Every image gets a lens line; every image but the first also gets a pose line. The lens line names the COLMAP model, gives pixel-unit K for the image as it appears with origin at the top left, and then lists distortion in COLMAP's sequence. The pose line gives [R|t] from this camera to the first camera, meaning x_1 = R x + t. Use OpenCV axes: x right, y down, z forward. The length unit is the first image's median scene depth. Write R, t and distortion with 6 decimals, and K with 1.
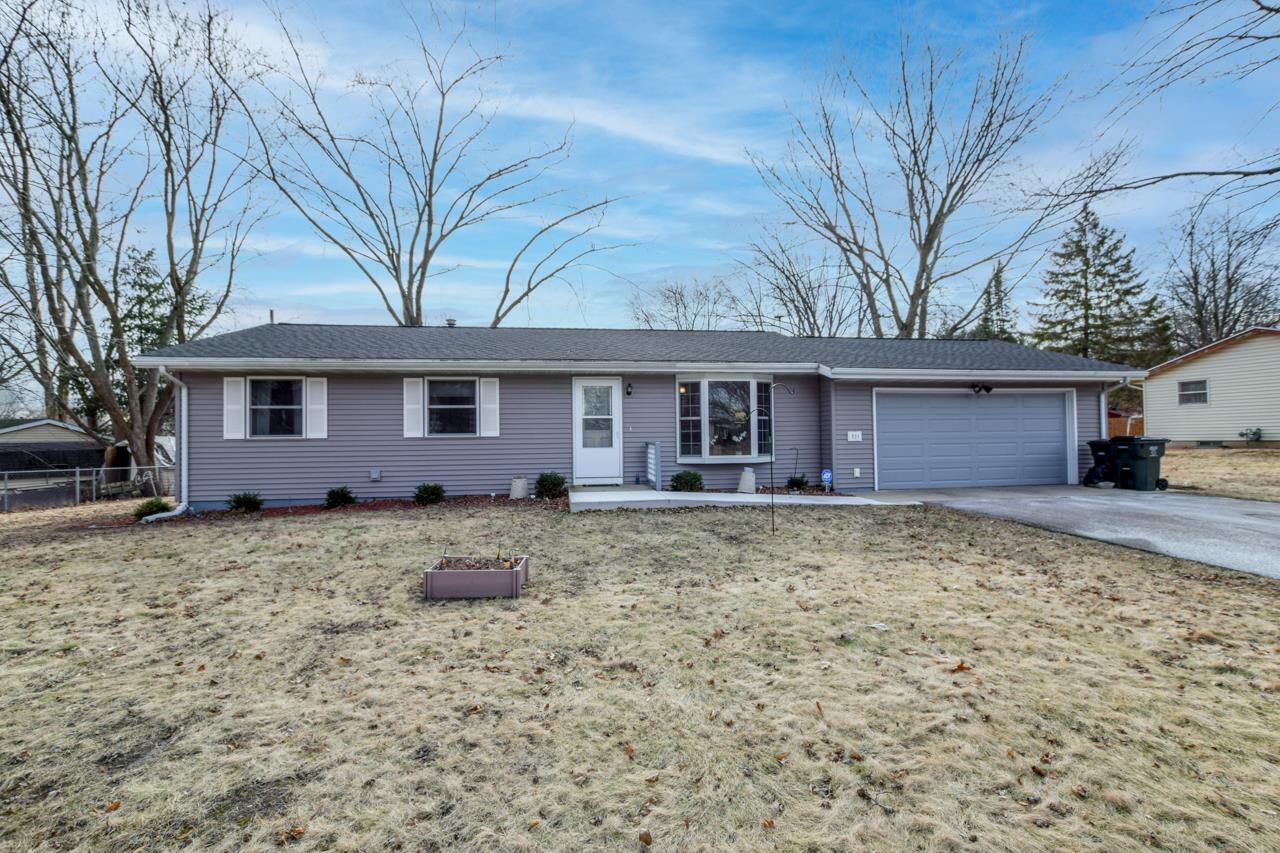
lens RADIAL K [[512.6, 0, 635.4], [0, 512.6, 434.1], [0, 0, 1]] dist [-0.009485, 0.000402]
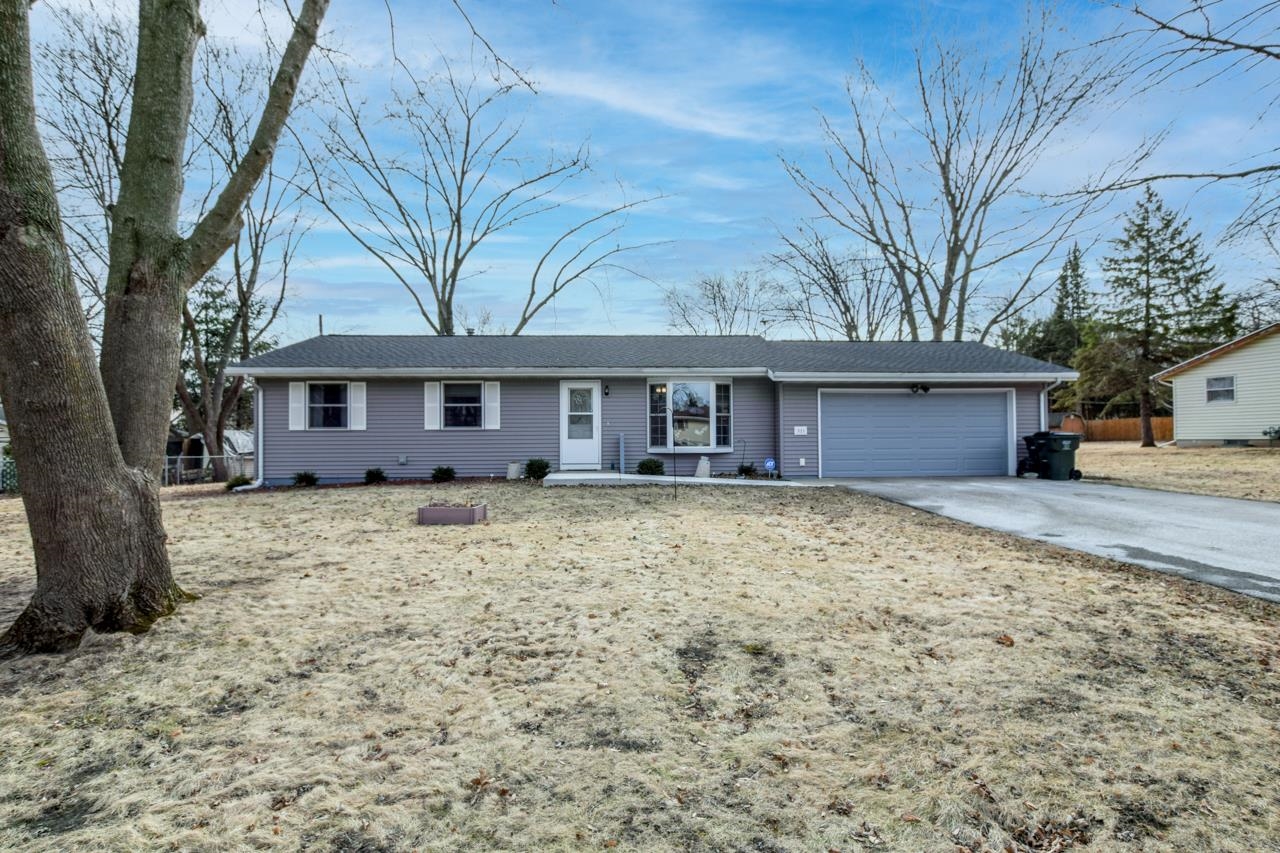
lens RADIAL K [[556.4, 0, 639.1], [0, 556.4, 434.0], [0, 0, 1]] dist [-0.002933, -0.000653]
pose [[0.995618, 0.005226, -0.093368, 0.170308], [-0.004959, 0.999983, 0.003093, 0.008928], [0.093383, -0.002616, 0.995627, -0.264014]]
